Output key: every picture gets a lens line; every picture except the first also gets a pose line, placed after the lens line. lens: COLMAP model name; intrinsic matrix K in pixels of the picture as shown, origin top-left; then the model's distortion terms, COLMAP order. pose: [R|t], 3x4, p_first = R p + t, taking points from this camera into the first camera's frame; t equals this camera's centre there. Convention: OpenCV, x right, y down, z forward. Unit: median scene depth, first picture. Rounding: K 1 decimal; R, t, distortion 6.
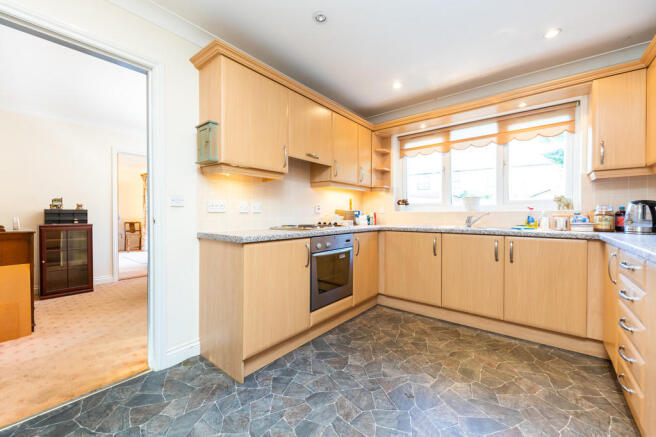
lens RADIAL K [[262.5, 0, 328.7], [0, 262.5, 222.7], [0, 0, 1]] dist [-0.020158, 0.000372]
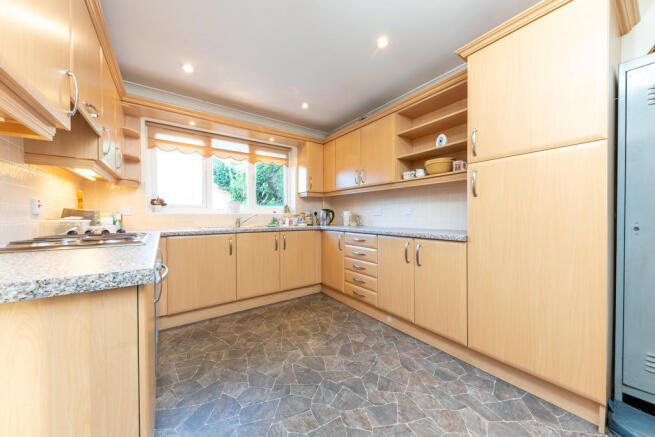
lens RADIAL K [[231.6, 0, 327.5], [0, 231.6, 218.5], [0, 0, 1]] dist [0.104885, -0.000038]
pose [[0.278666, -0.013494, 0.960293, -0.461913], [0.031799, 0.999483, 0.004817, -0.016904], [-0.959861, 0.029194, 0.278951, 0.378985]]
